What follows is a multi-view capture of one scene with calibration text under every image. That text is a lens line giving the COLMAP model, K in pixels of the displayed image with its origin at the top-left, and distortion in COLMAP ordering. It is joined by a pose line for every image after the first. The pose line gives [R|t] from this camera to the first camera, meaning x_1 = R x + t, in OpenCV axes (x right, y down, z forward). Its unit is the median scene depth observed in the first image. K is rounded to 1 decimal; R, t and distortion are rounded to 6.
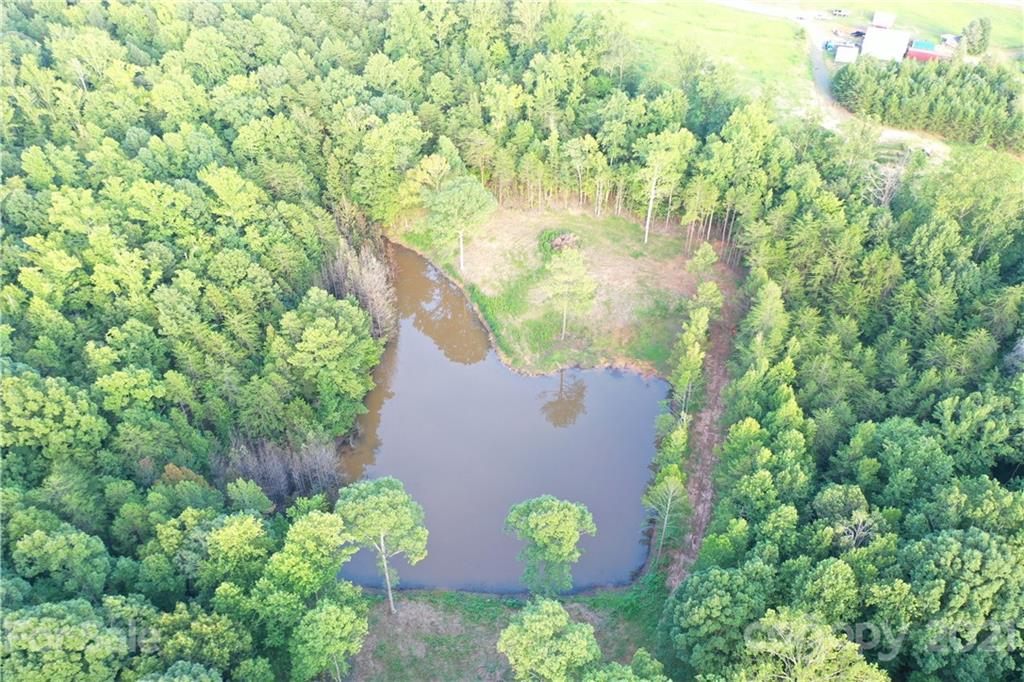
lens RADIAL K [[757.9, 0, 512.0], [0, 757.9, 341.0], [0, 0, 1]] dist [0.012083, 0.010715]
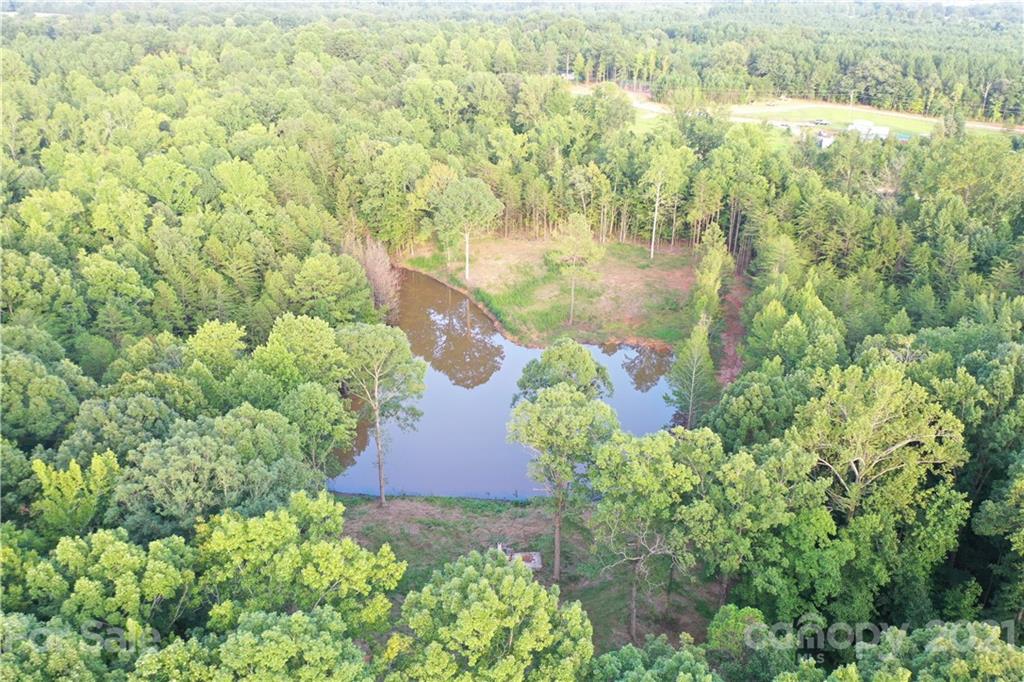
lens RADIAL K [[760.6, 0, 512.0], [0, 760.6, 341.0], [0, 0, 1]] dist [-0.006134, 0.042840]
pose [[0.999981, 0.005764, -0.002076, -0.004964], [-0.006105, 0.965869, -0.258960, 0.249643], [0.000512, 0.258968, 0.965886, 0.067187]]
